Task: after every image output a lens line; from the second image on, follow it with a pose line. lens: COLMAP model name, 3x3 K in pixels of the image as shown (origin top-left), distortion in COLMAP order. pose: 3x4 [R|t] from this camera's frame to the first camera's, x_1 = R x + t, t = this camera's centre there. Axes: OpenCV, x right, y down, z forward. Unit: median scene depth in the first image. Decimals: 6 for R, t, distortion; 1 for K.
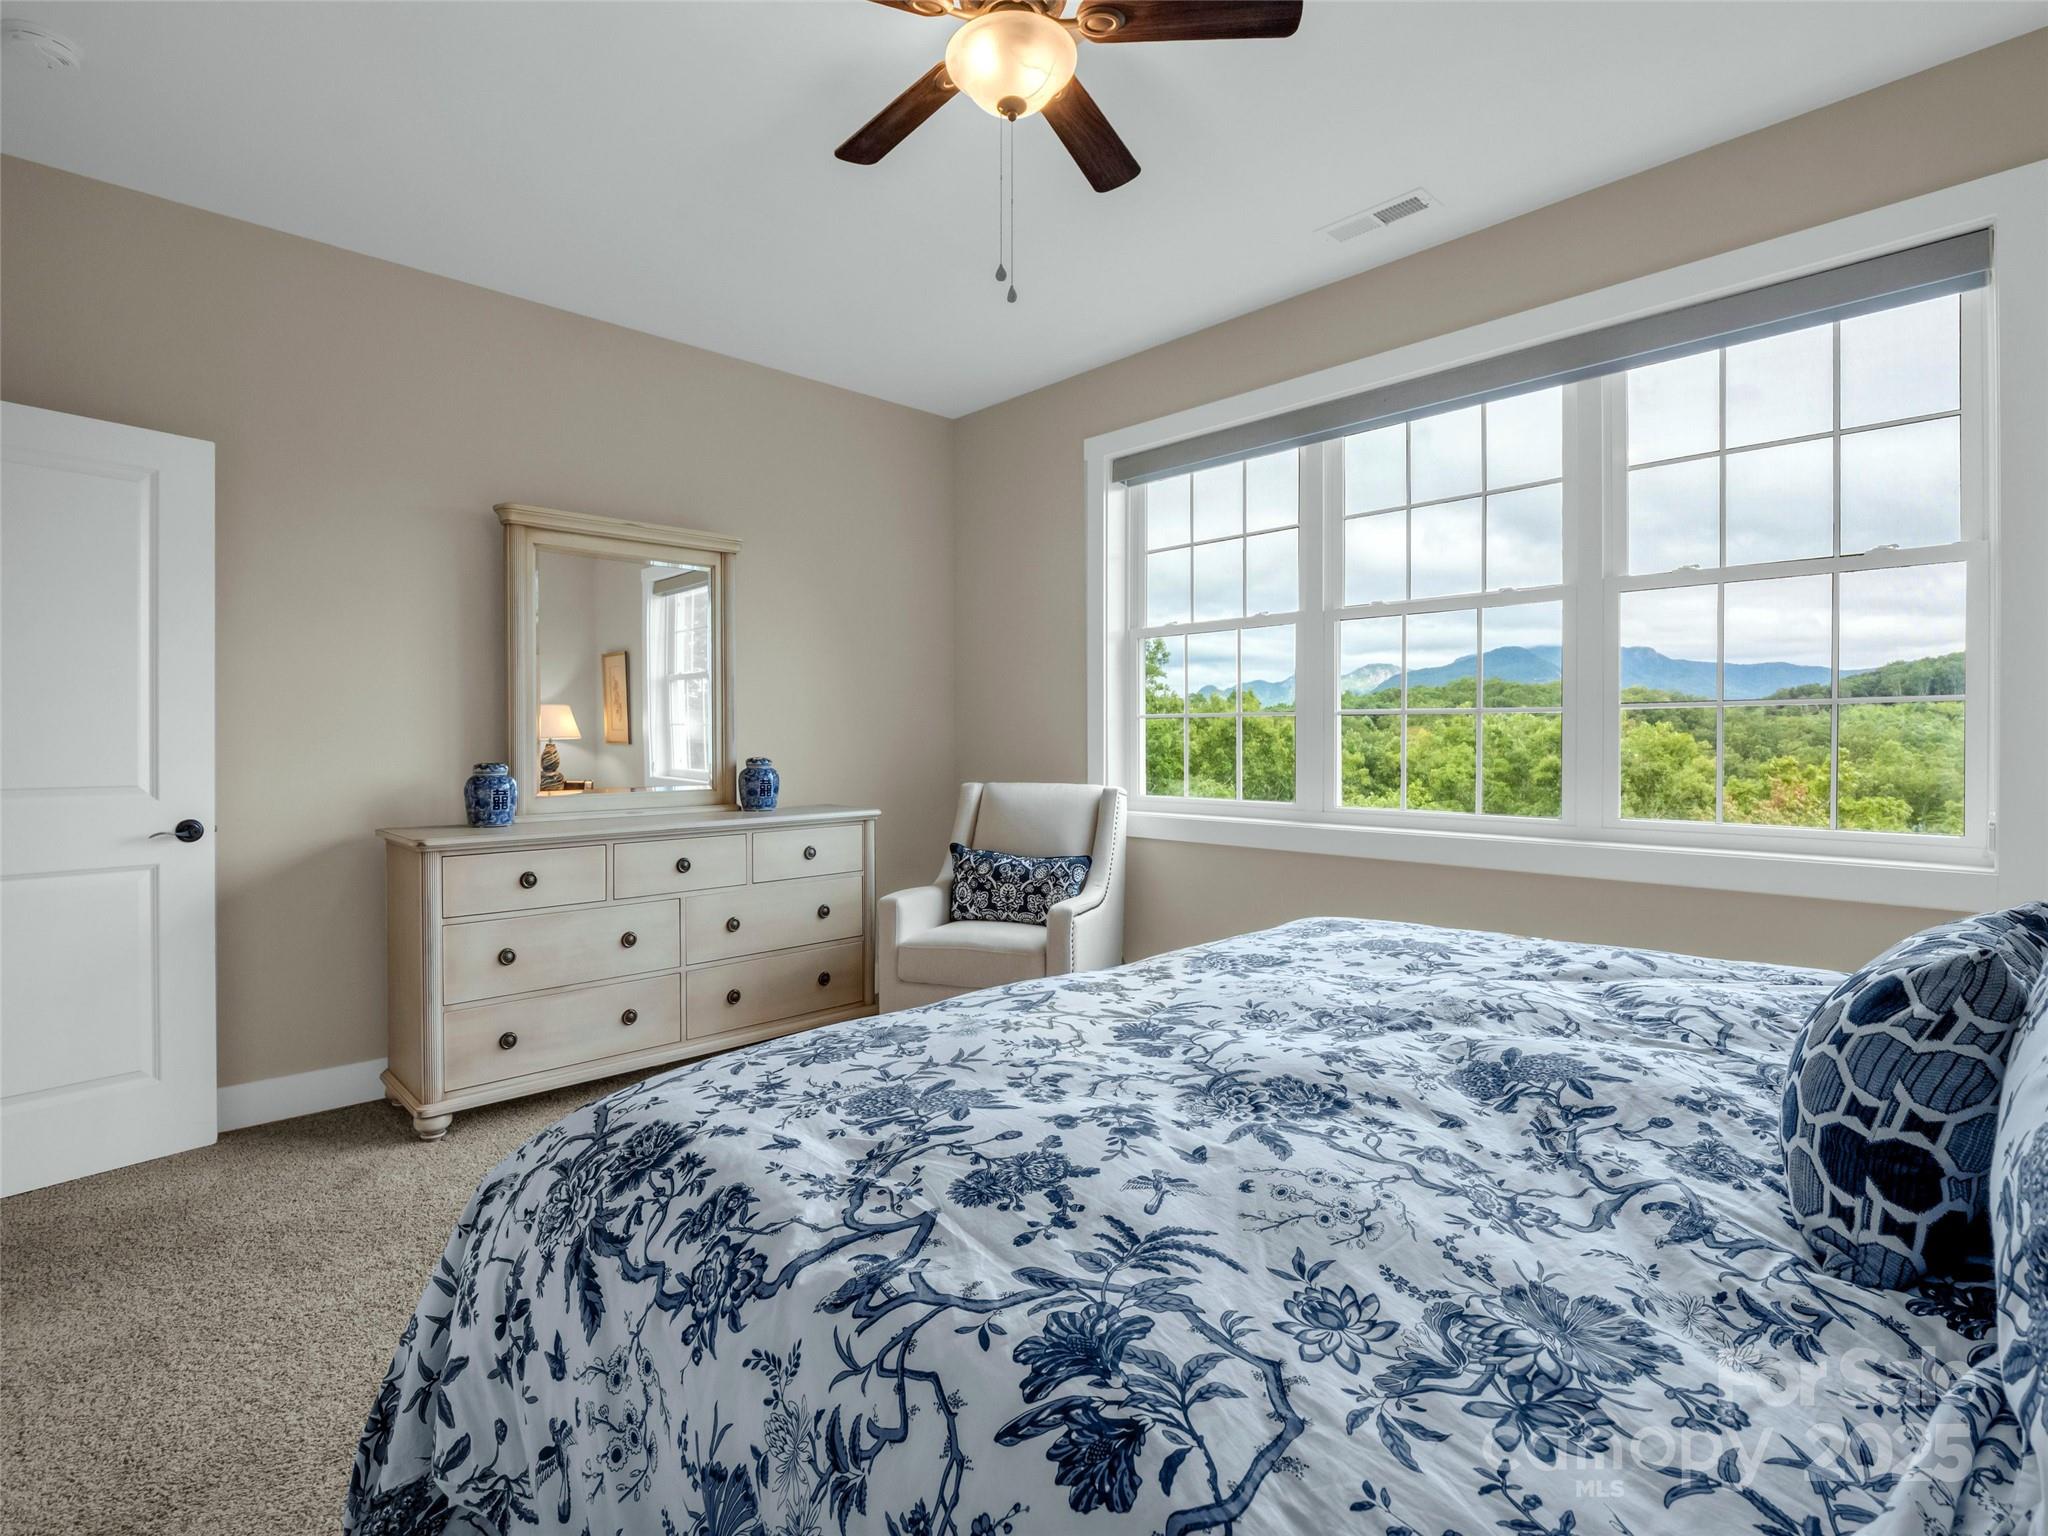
lens RADIAL K [[1023.3, 0, 1012.3], [0, 1023.3, 749.2], [0, 0, 1]] dist [-0.000181, -0.000540]
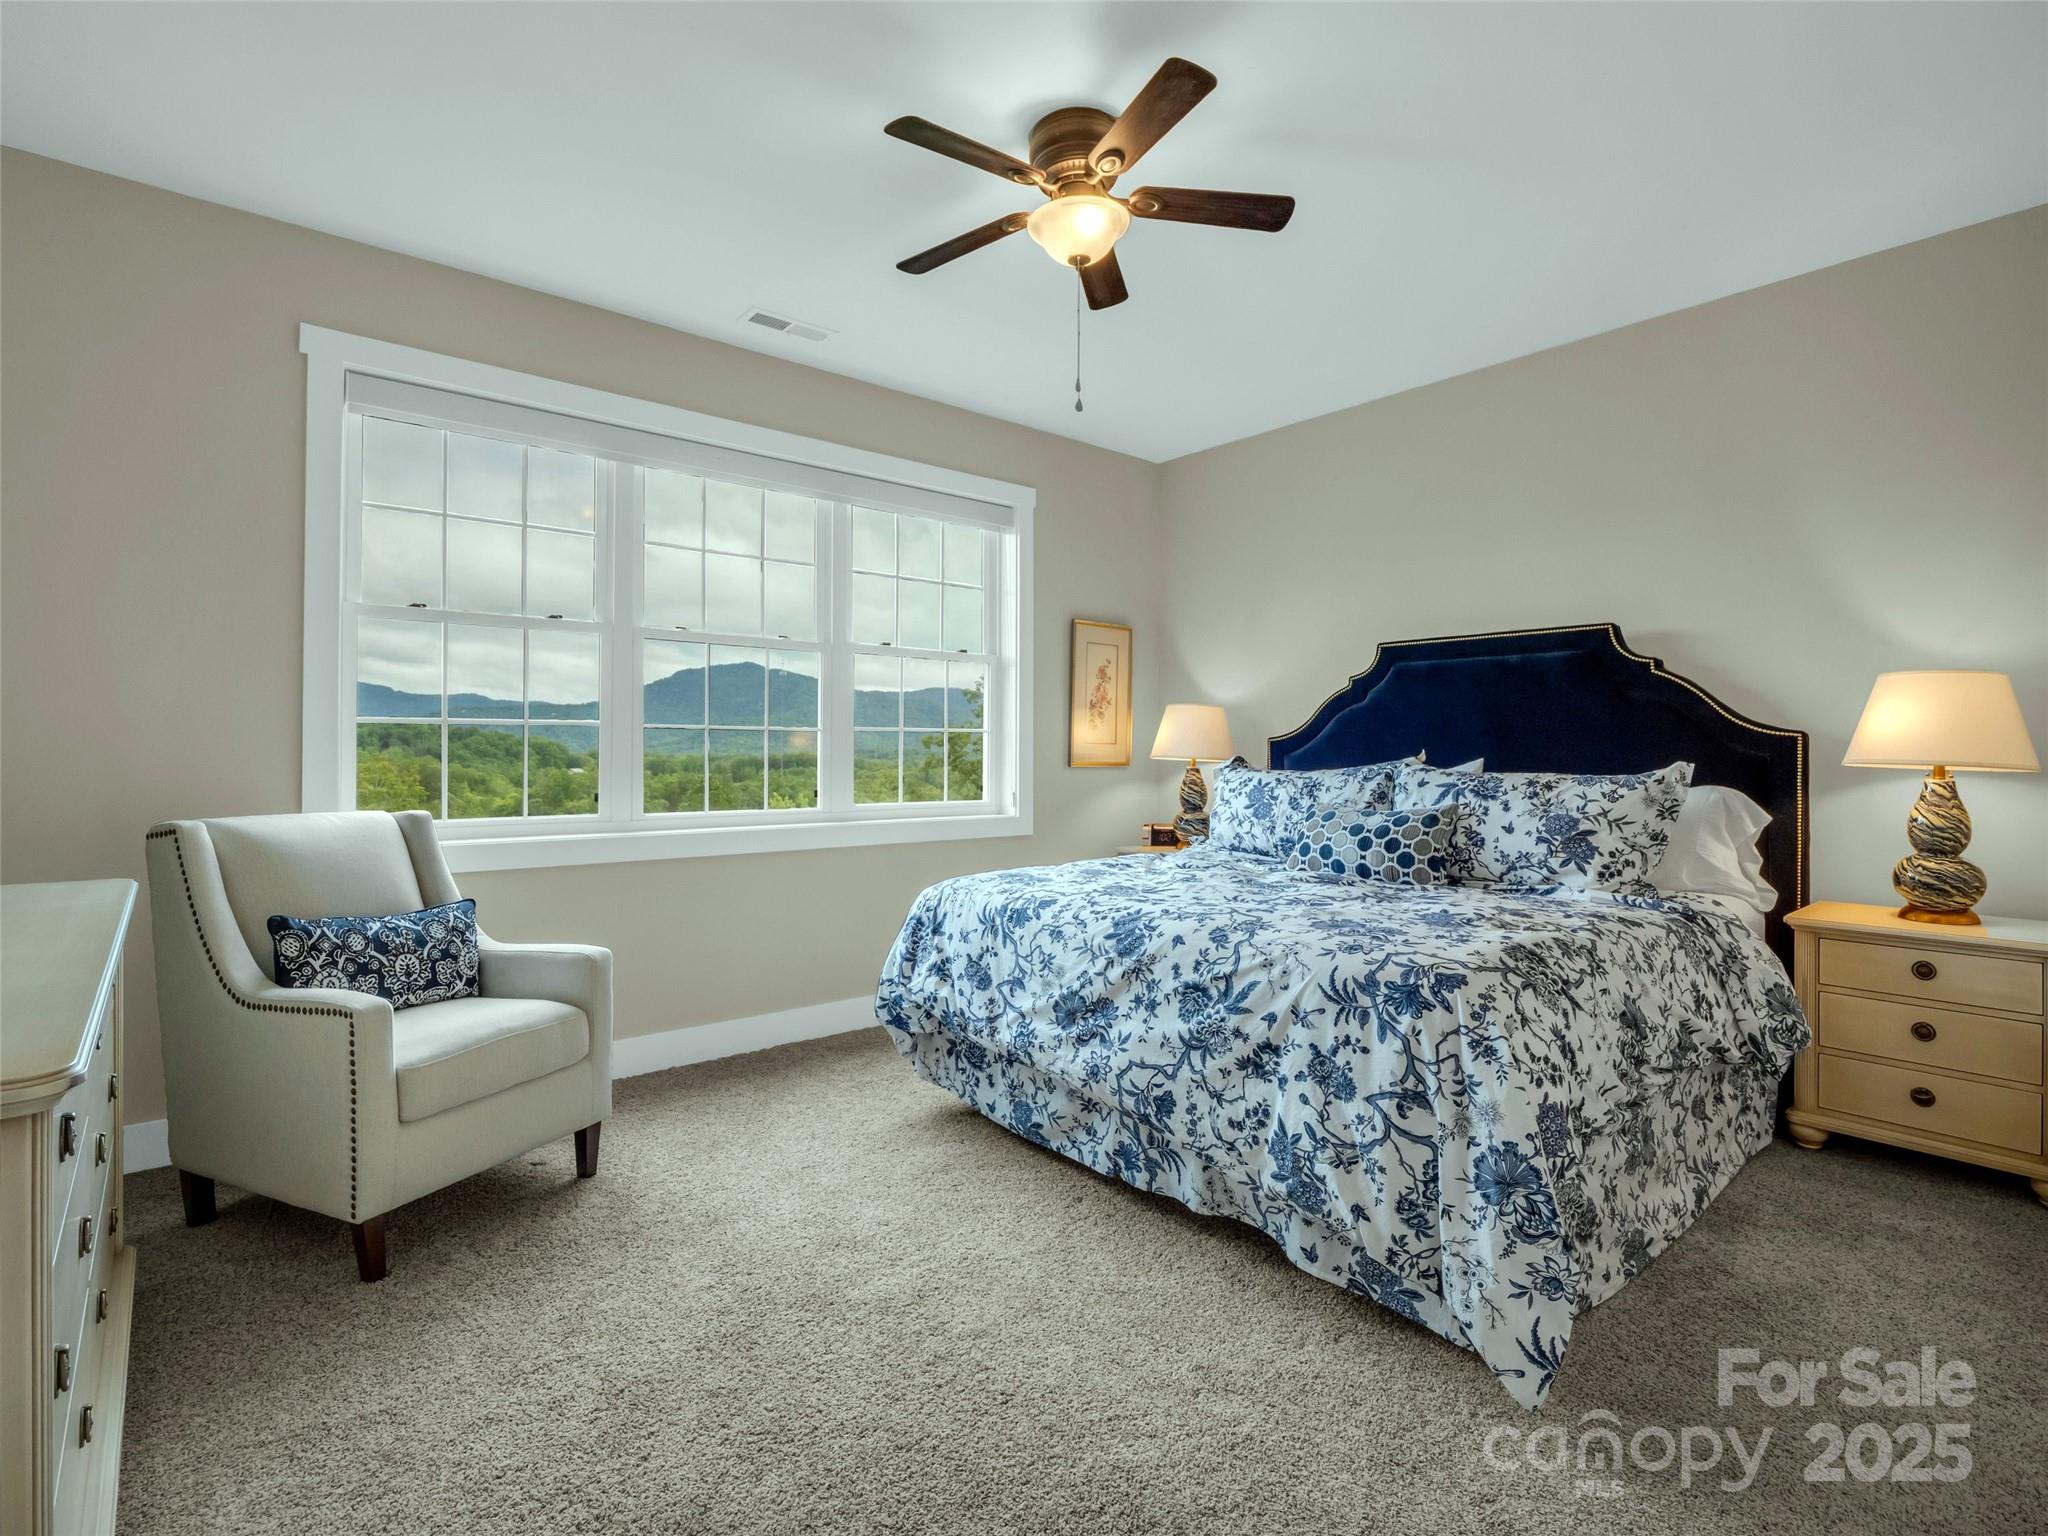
lens RADIAL K [[1023.3, 0, 1012.3], [0, 1023.3, 749.2], [0, 0, 1]] dist [-0.000181, -0.000540]
pose [[0.029932, 0.006894, 0.999528, -0.723991], [0.006494, 0.999954, -0.007091, -0.001602], [-0.999531, 0.006703, 0.029886, 0.587218]]
